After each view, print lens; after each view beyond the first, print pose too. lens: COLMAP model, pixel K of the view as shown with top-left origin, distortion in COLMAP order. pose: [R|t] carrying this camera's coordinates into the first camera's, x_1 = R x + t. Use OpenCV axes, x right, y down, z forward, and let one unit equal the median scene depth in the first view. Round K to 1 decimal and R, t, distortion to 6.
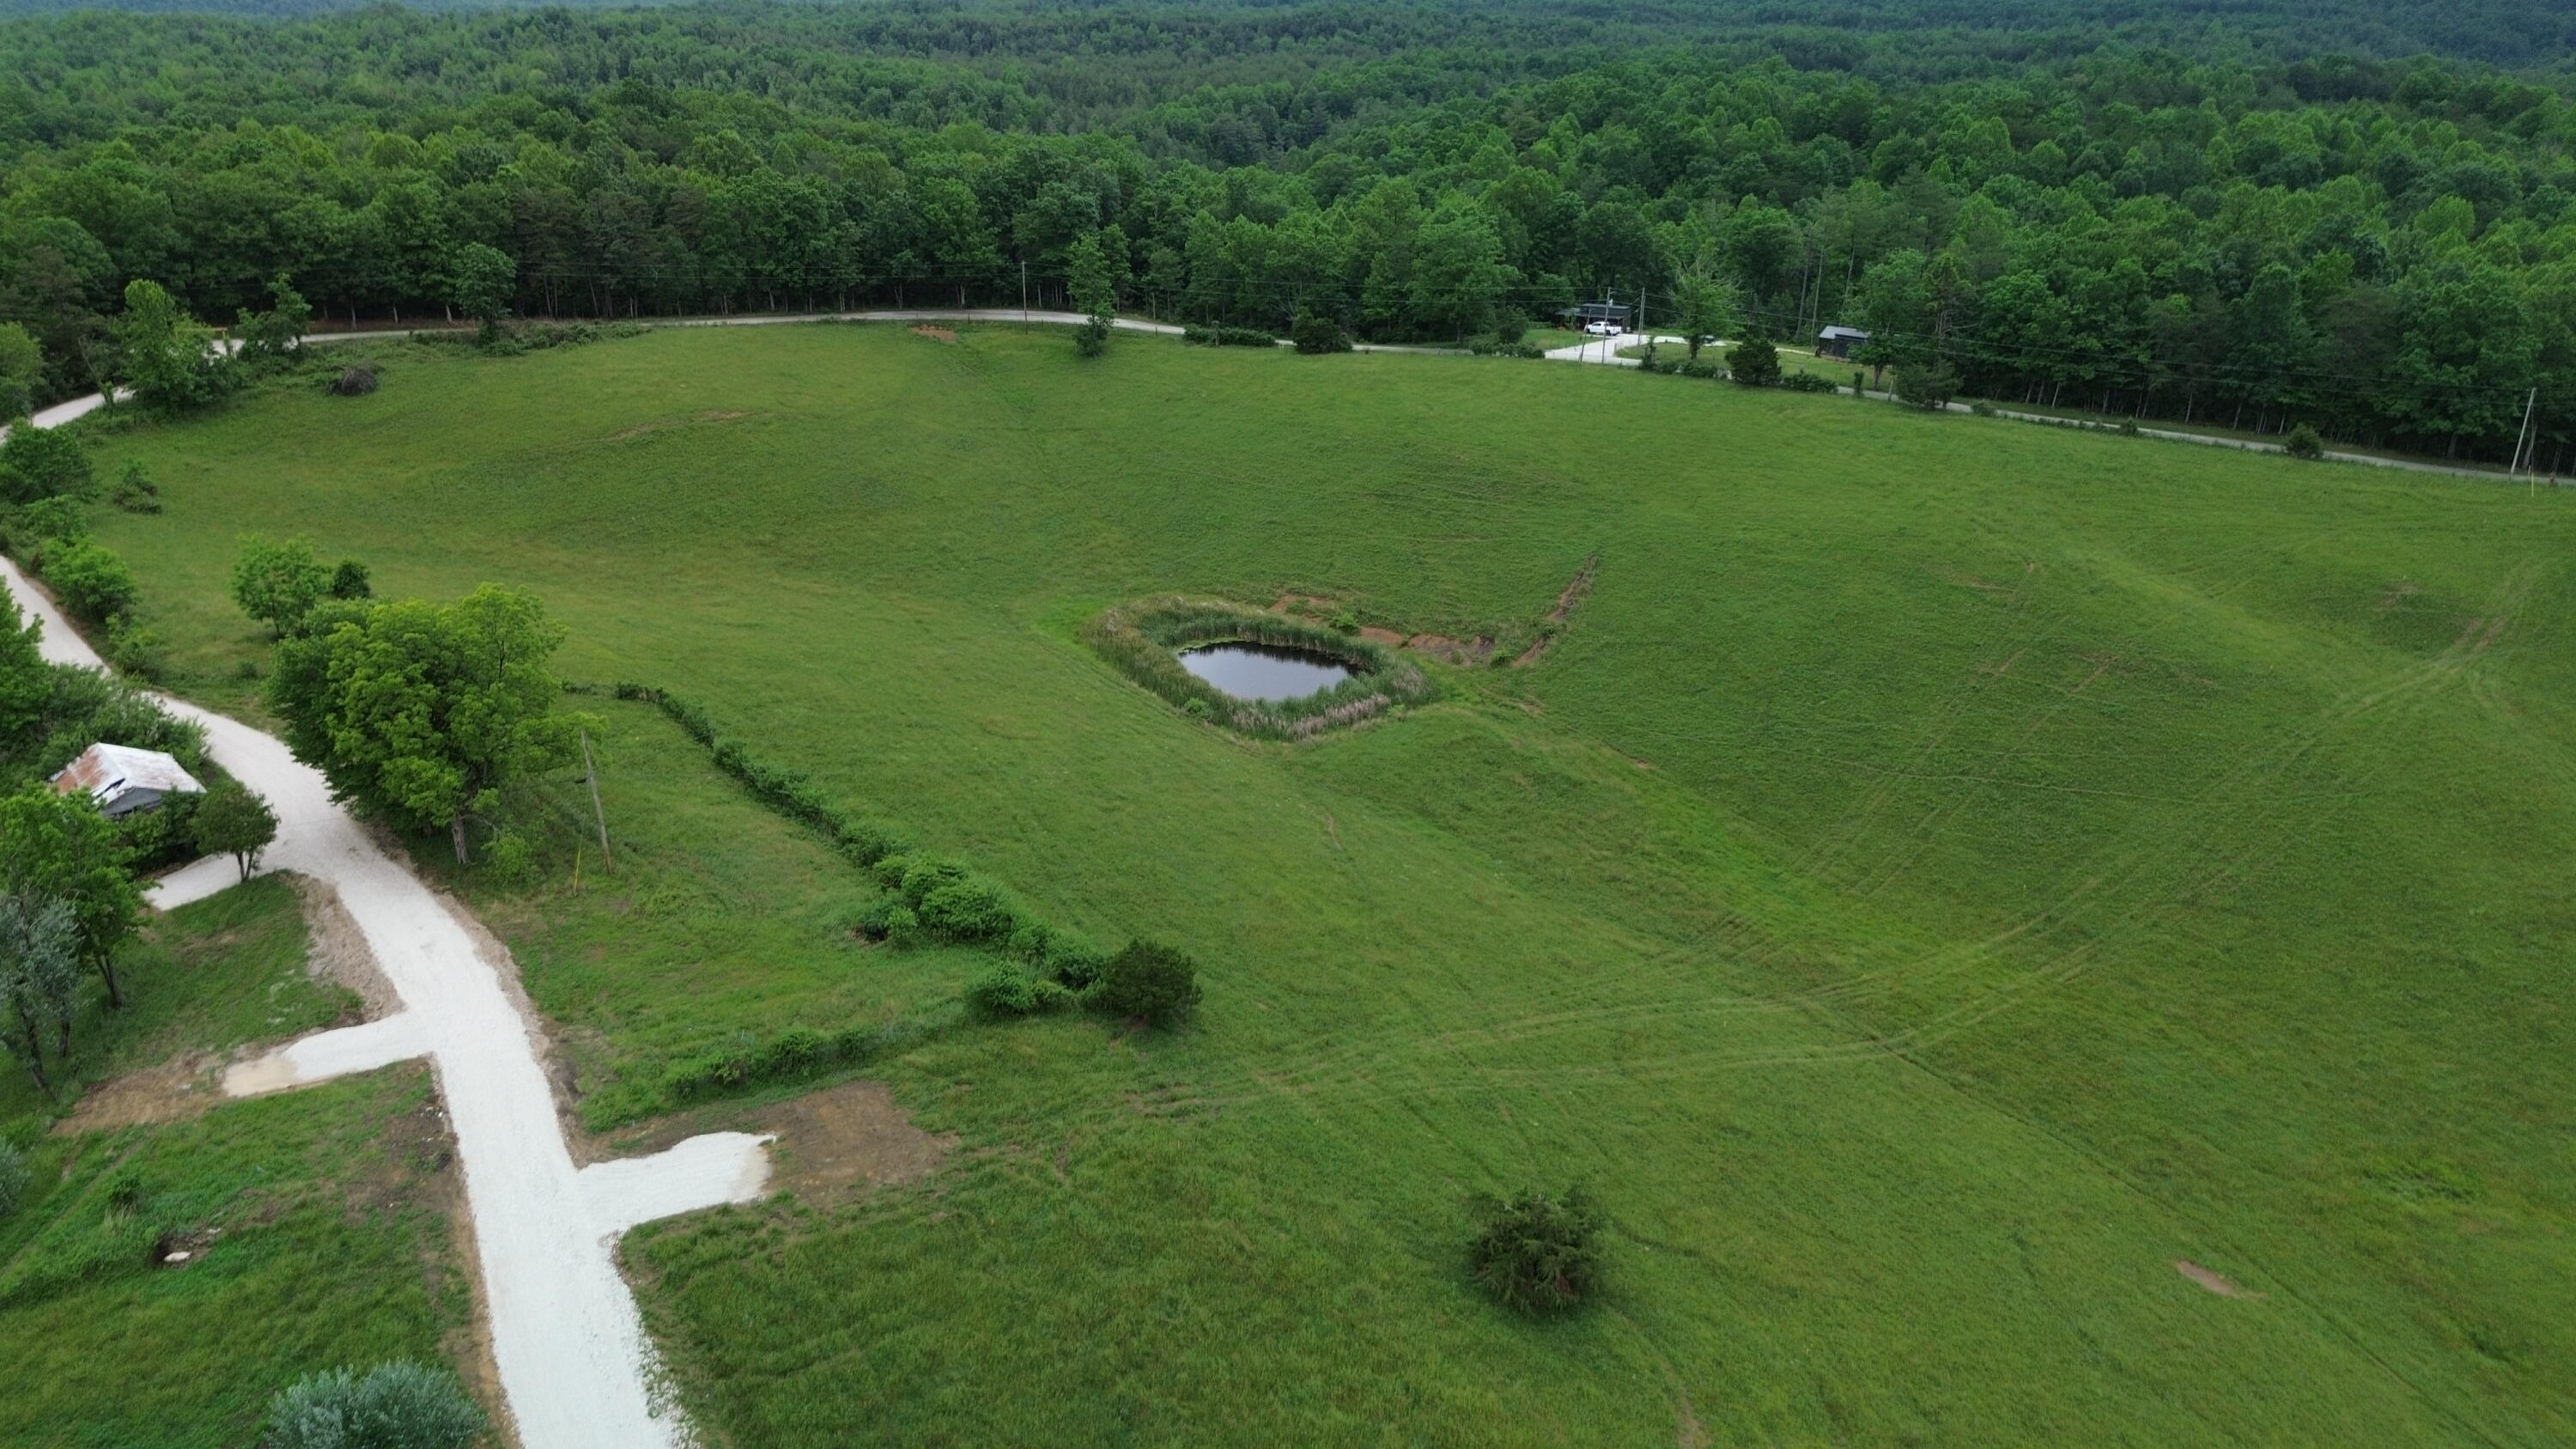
lens RADIAL K [[1829.6, 0, 1288.0], [0, 1829.6, 724.5], [0, 0, 1]] dist [0.077139, -0.068316]
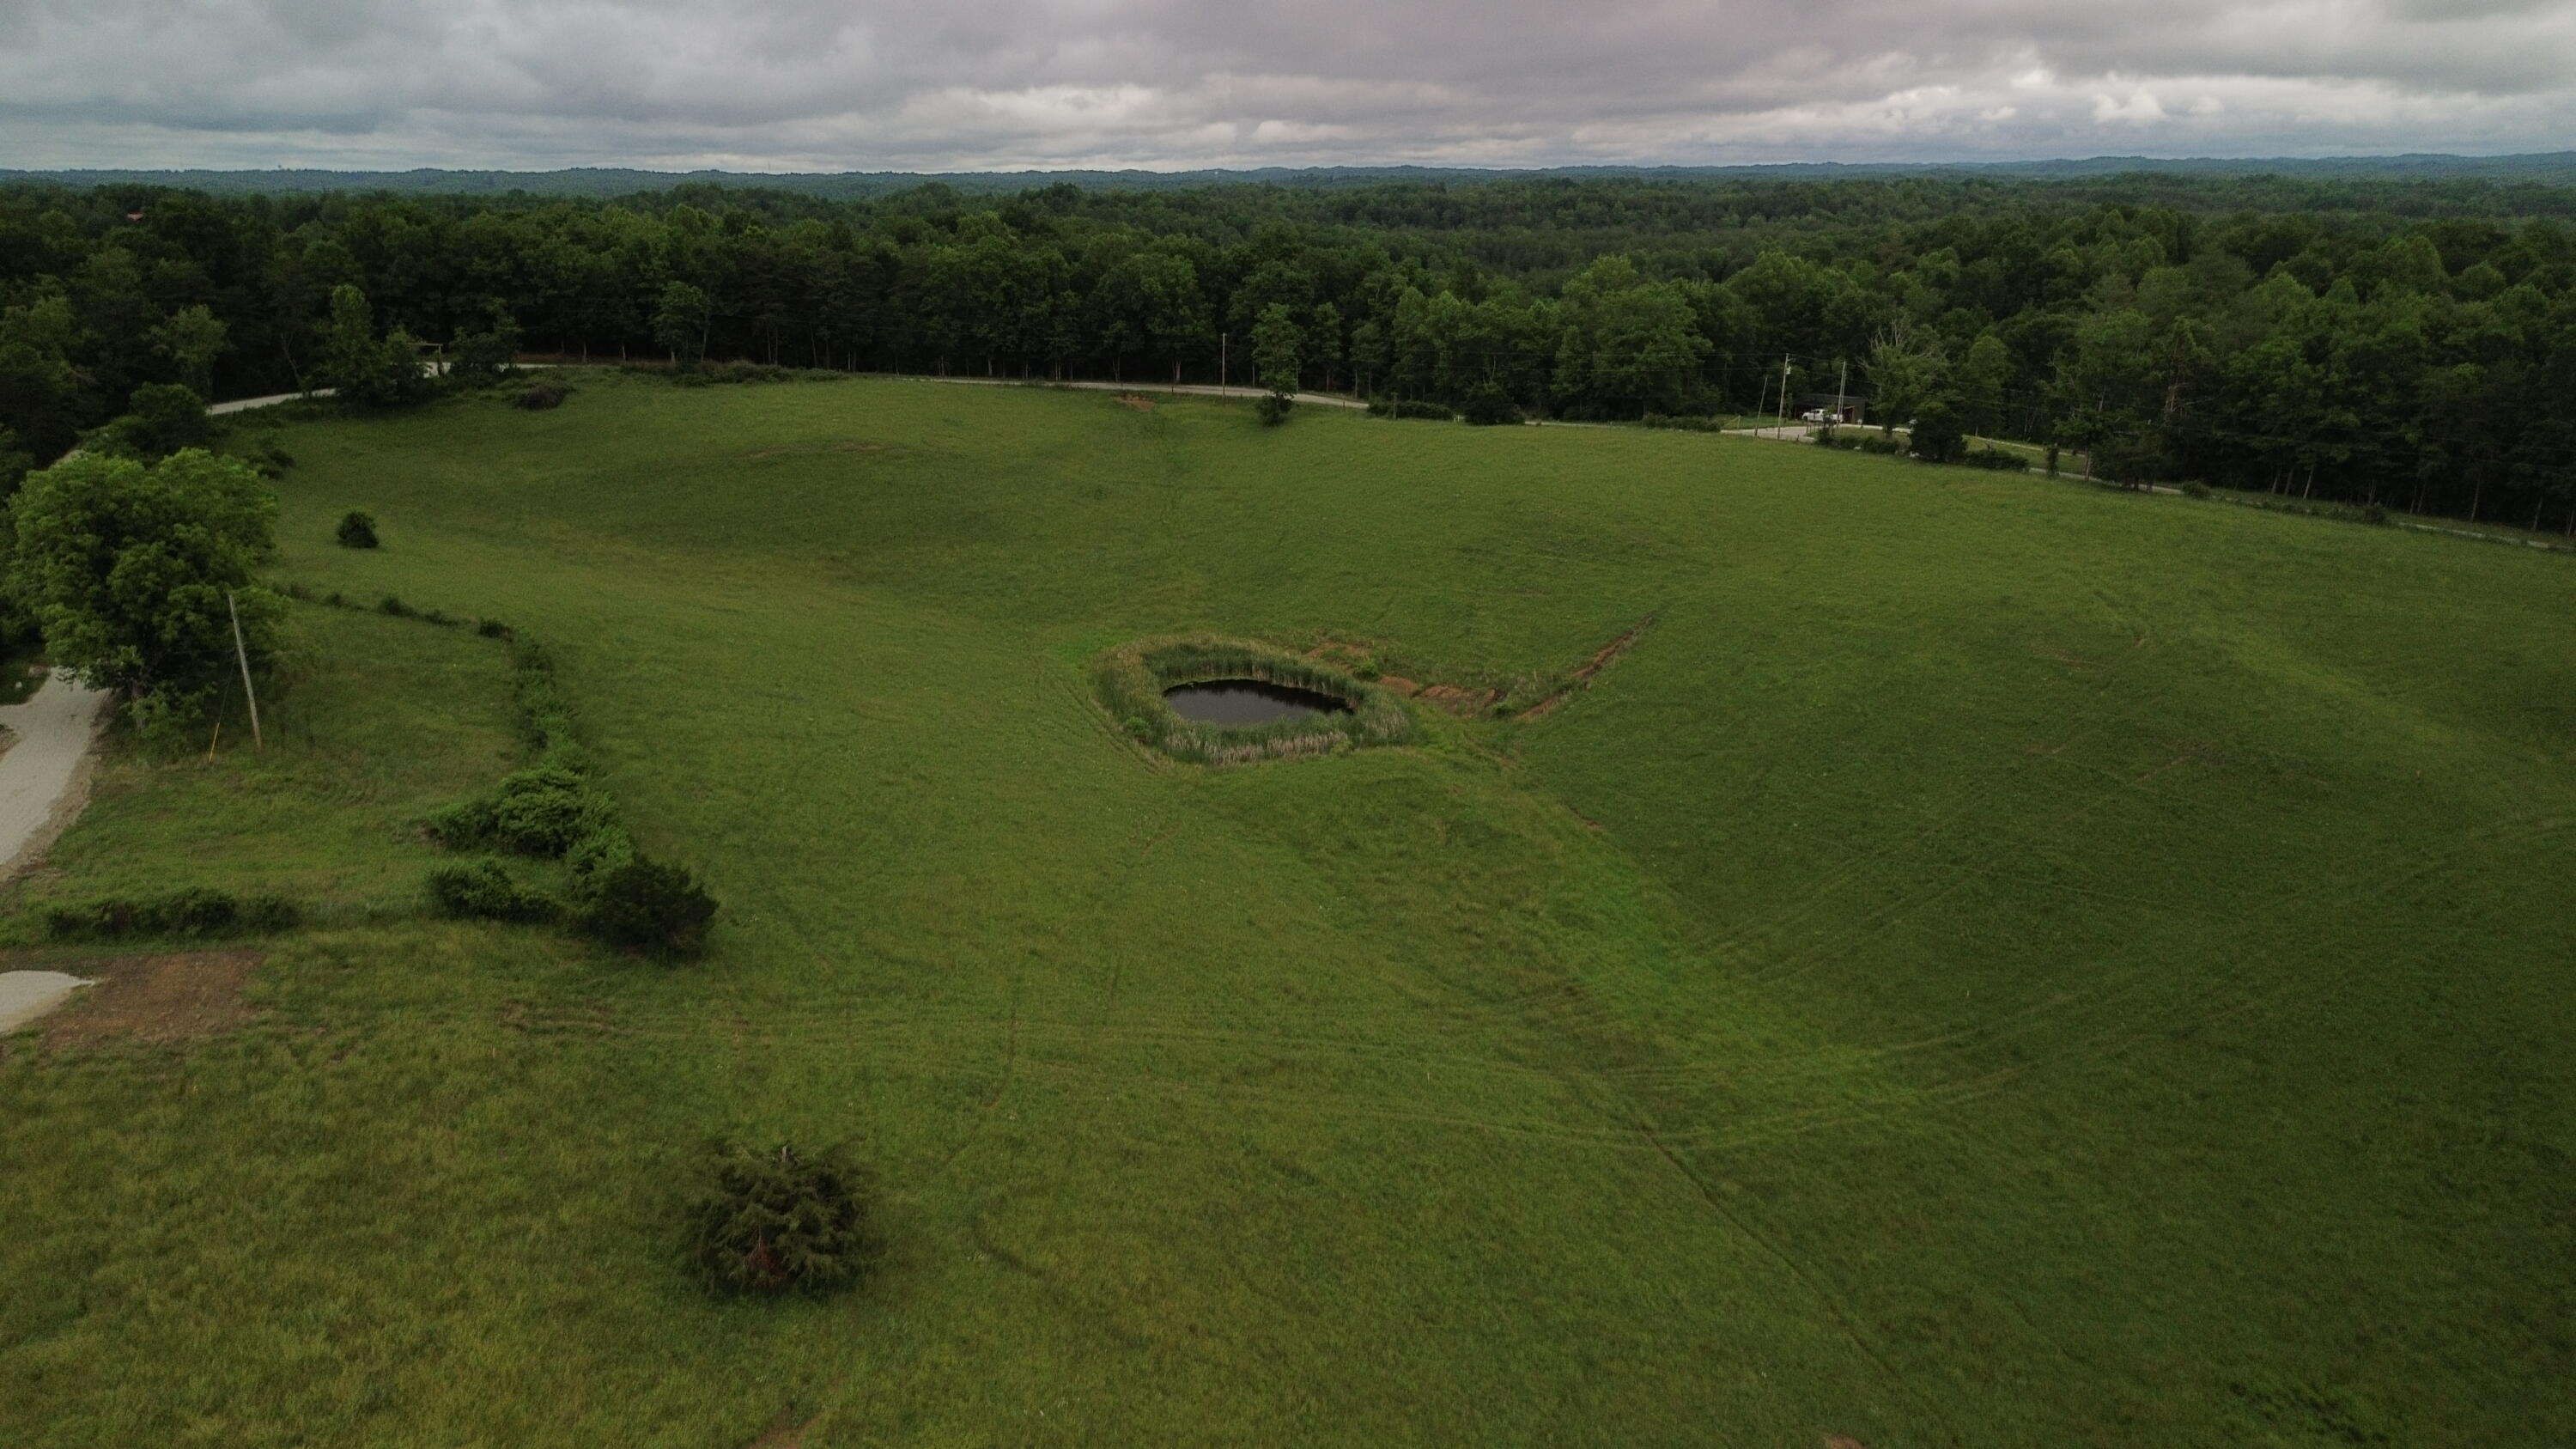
lens RADIAL K [[1829.6, 0, 1288.0], [0, 1829.6, 724.5], [0, 0, 1]] dist [0.077139, -0.068316]
pose [[0.962249, 0.081687, -0.259622, 0.198693], [-0.107254, 0.990517, -0.085868, 0.045909], [0.250146, 0.110472, 0.961885, 0.104730]]
